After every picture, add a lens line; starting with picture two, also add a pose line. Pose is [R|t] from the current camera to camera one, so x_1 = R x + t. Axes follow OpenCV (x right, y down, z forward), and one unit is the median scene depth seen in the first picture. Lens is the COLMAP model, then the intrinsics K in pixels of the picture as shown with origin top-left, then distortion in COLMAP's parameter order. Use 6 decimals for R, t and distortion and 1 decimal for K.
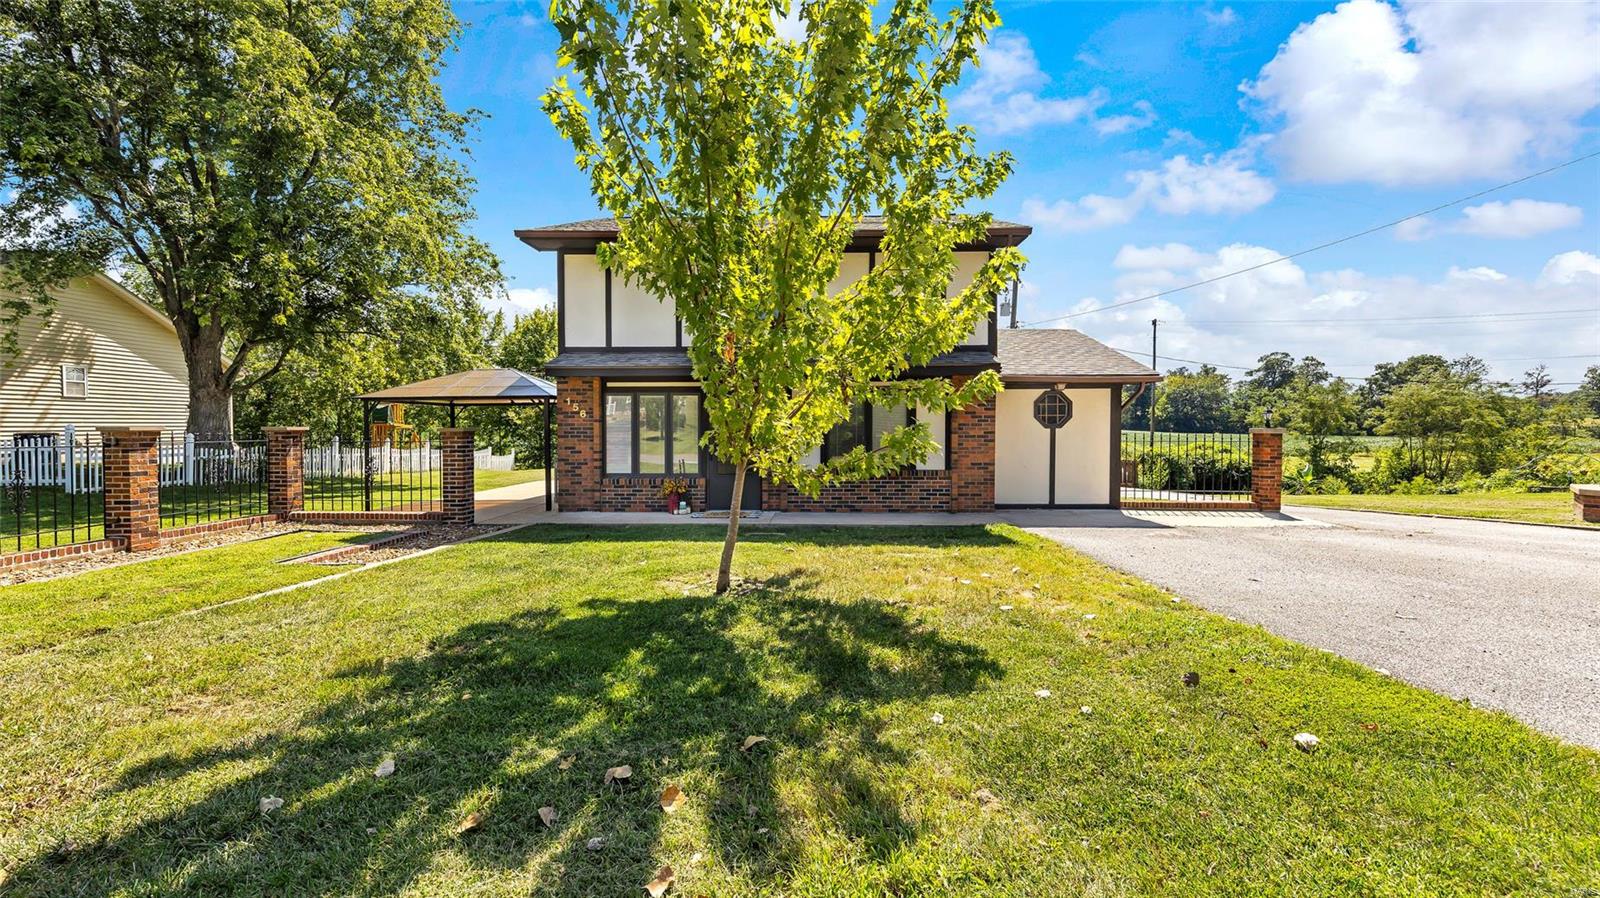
lens RADIAL K [[595.7, 0, 800.0], [0, 595.7, 449.0], [0, 0, 1]] dist [0.000373, -0.000032]
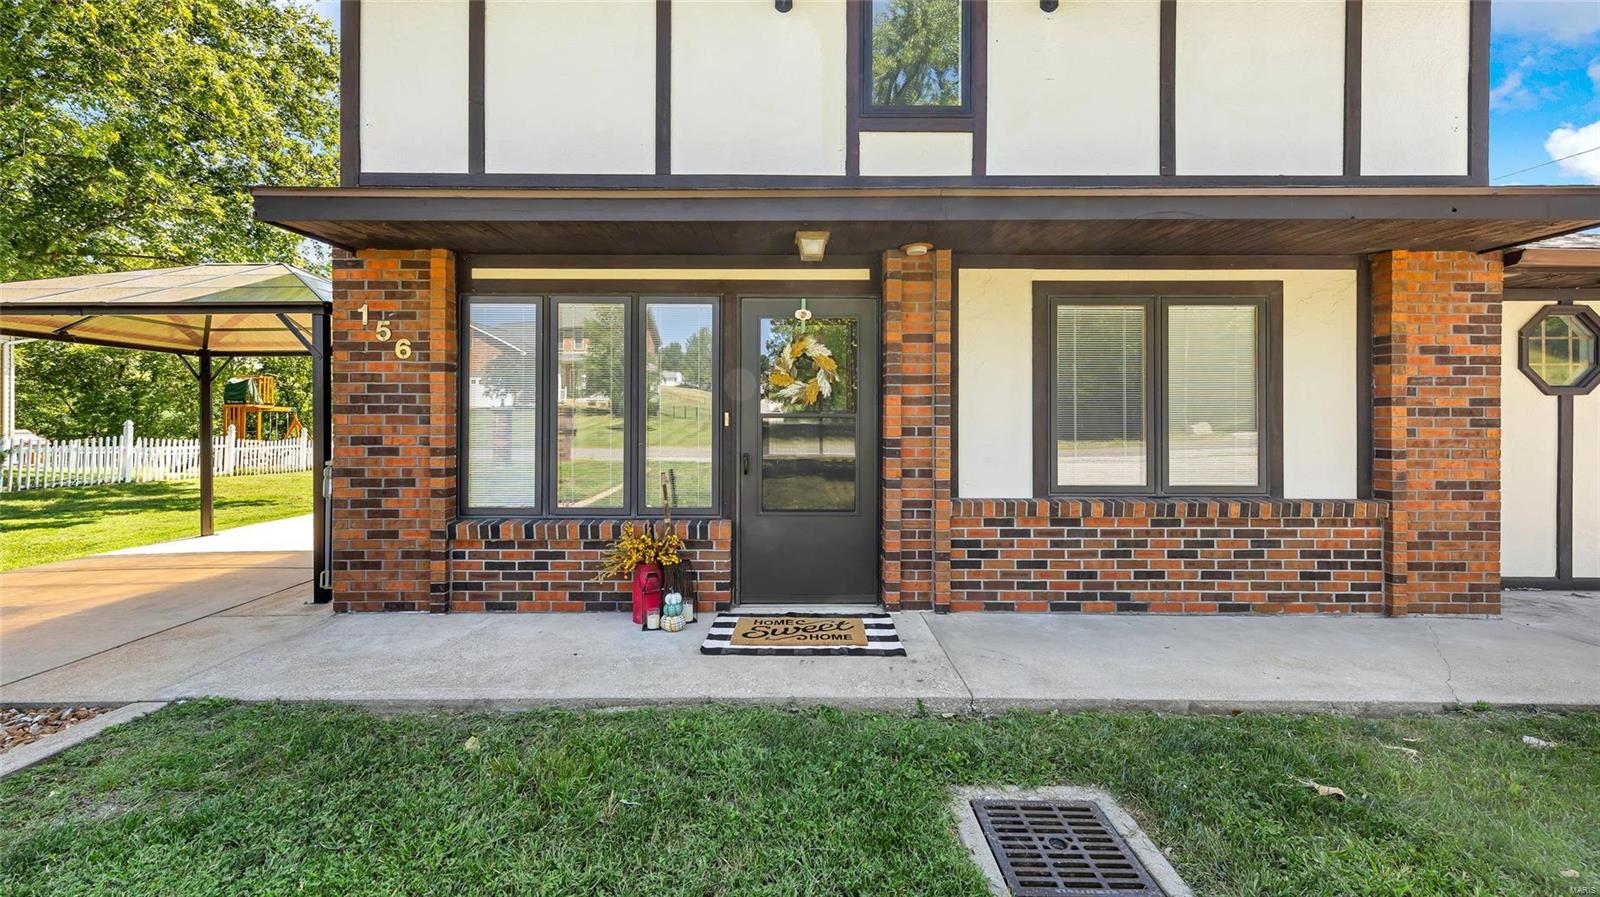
lens RADIAL K [[654.2, 0, 798.6], [0, 654.2, 427.4], [0, 0, 1]] dist [0.000576, -0.000004]
pose [[0.999777, 0.002408, 0.020971, -0.125550], [-0.001975, 0.999785, -0.020661, -0.001864], [-0.021016, 0.020615, 0.999567, 0.586981]]
